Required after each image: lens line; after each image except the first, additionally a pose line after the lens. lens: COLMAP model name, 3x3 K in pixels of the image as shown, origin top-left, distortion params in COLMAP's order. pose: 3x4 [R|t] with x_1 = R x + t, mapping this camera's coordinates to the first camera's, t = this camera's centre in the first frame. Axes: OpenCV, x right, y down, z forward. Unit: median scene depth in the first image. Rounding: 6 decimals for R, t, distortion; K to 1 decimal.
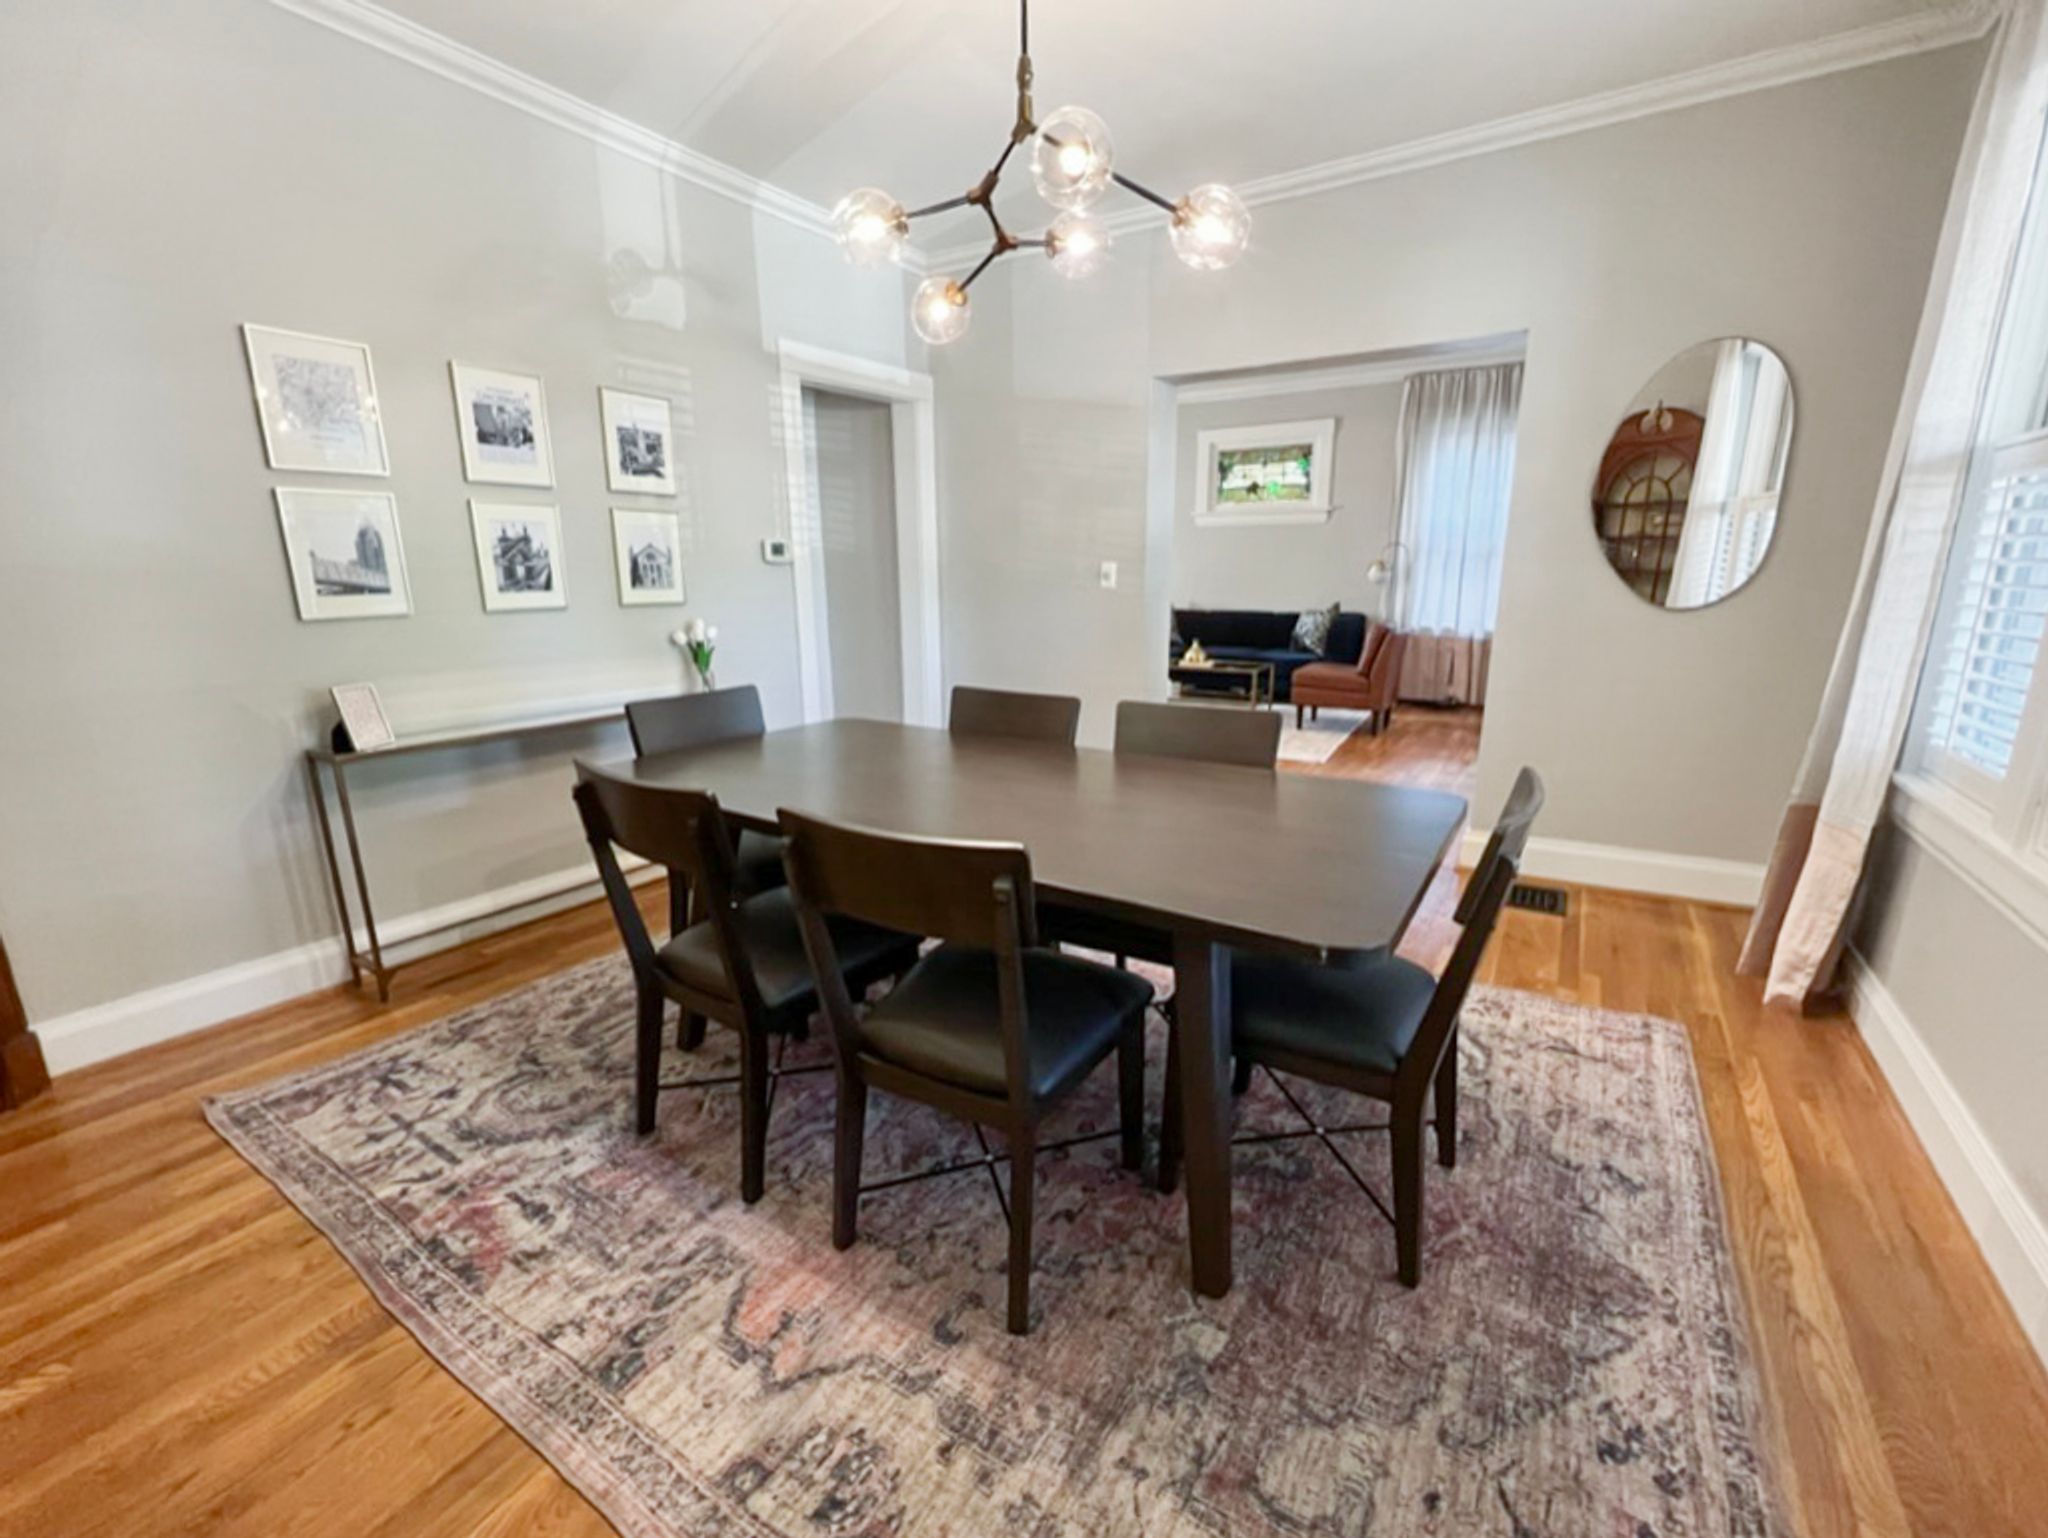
lens RADIAL K [[860.1, 0, 1040.2], [0, 860.1, 764.9], [0, 0, 1]] dist [0.000747, 0.000153]
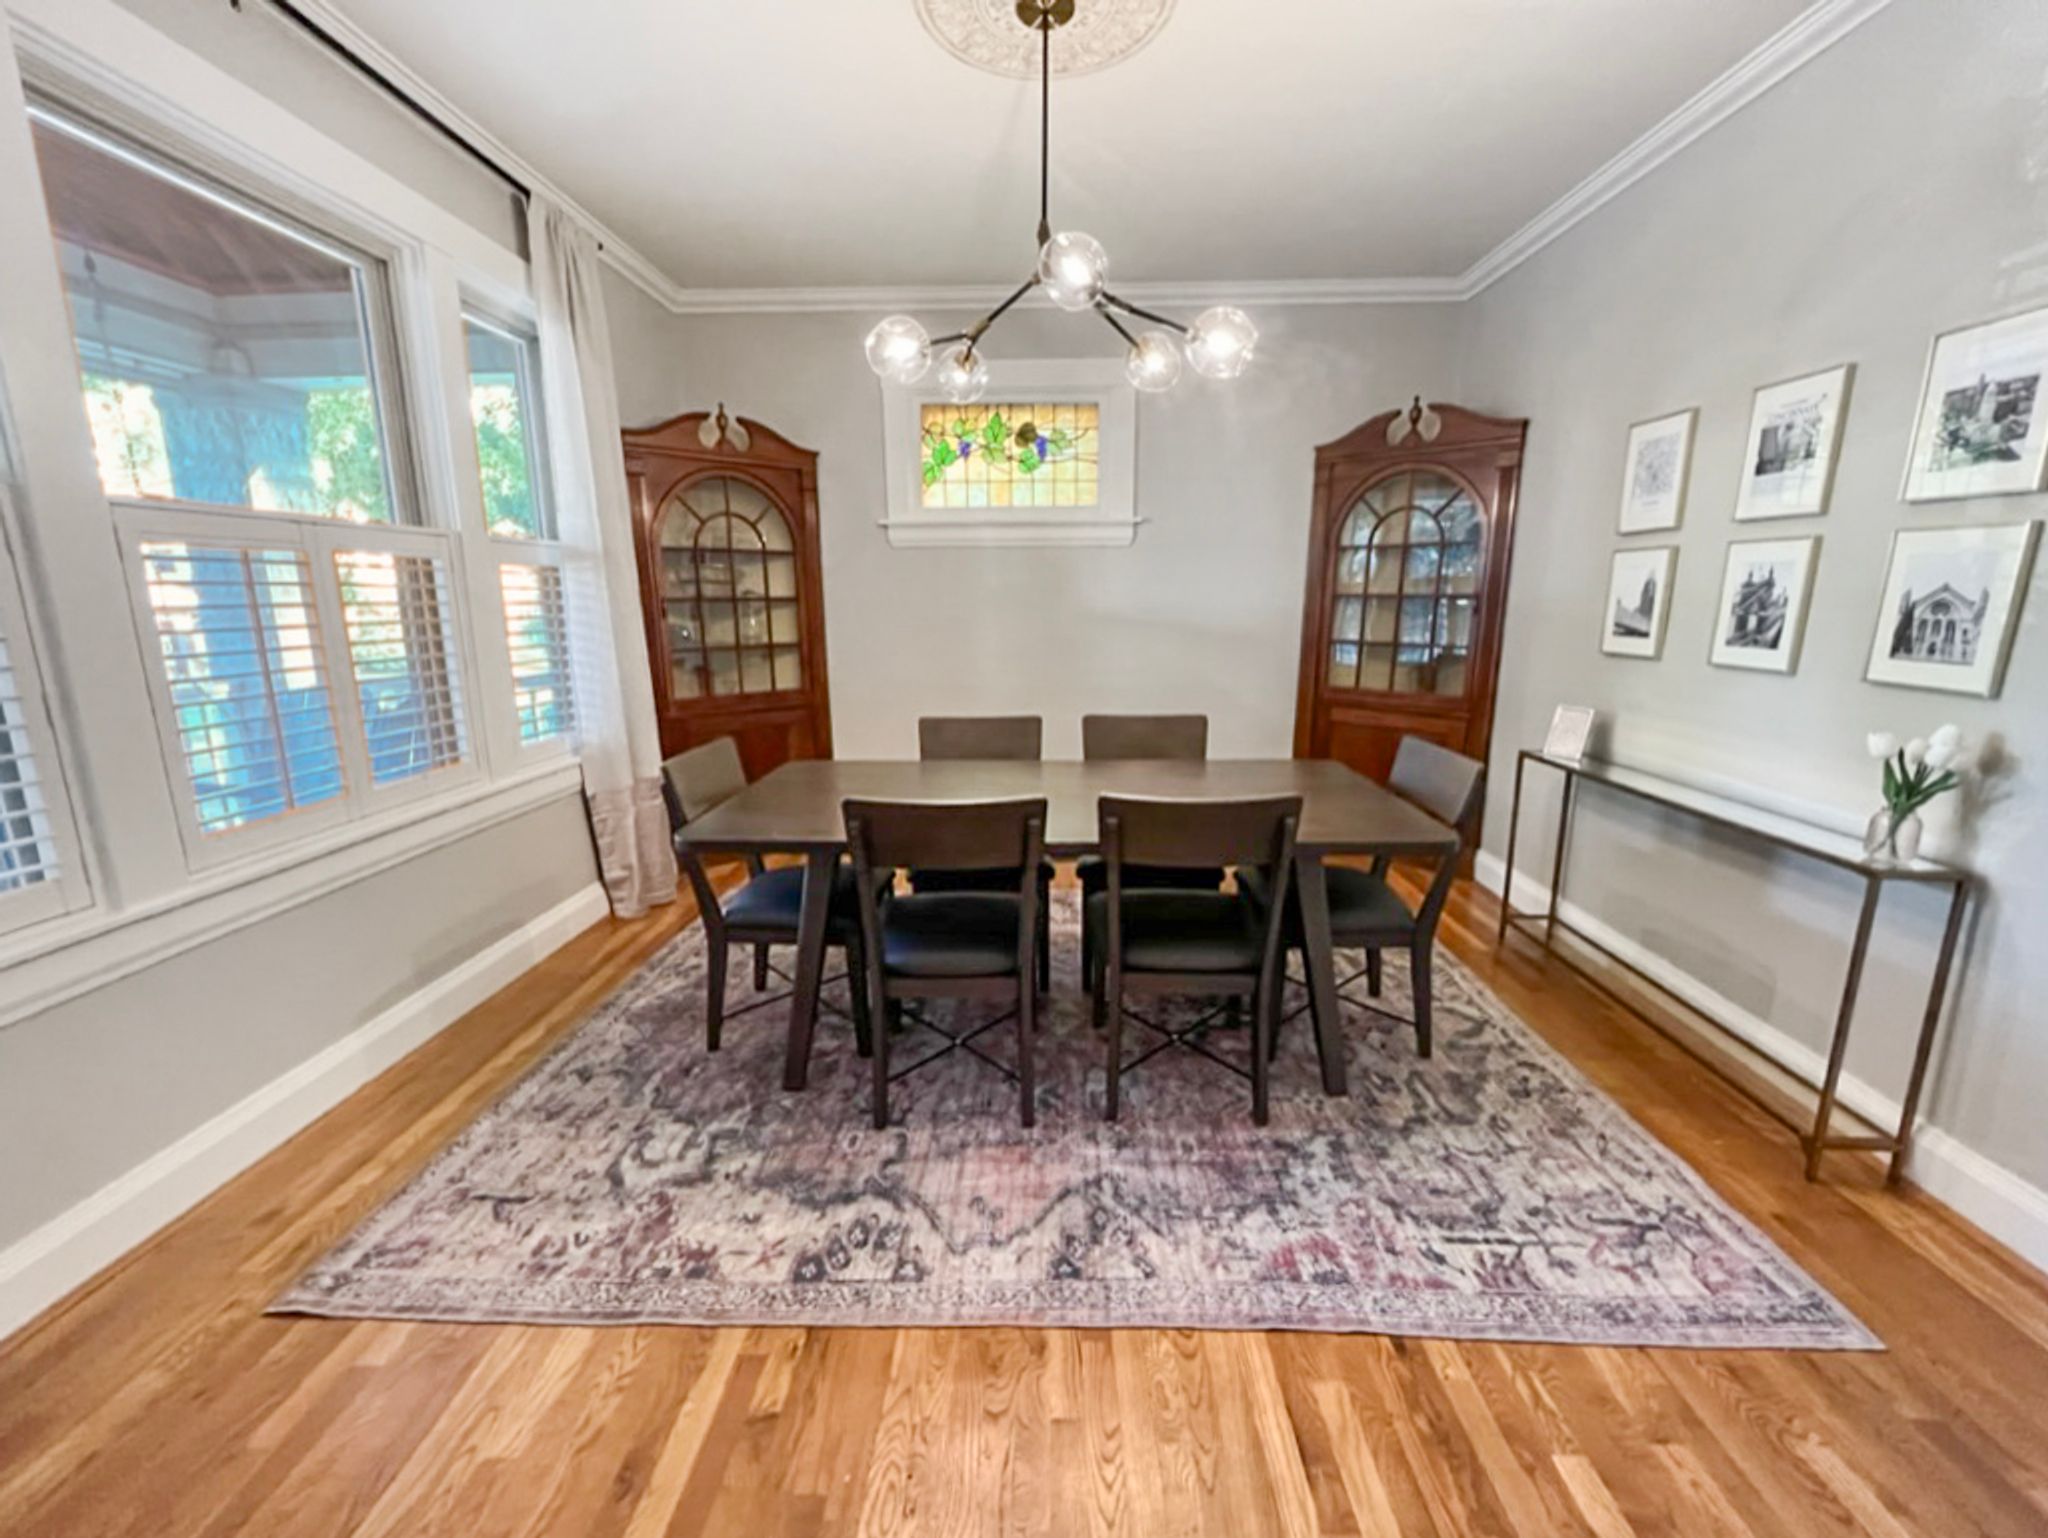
lens RADIAL K [[817.7, 0, 1029.7], [0, 817.7, 765.6], [0, 0, 1]] dist [0.001038, -0.000091]
pose [[-0.855672, 0.114327, -0.504733, 0.409598], [-0.108694, 0.913837, 0.391263, -0.336471], [0.505976, 0.389655, -0.769518, 1.325750]]
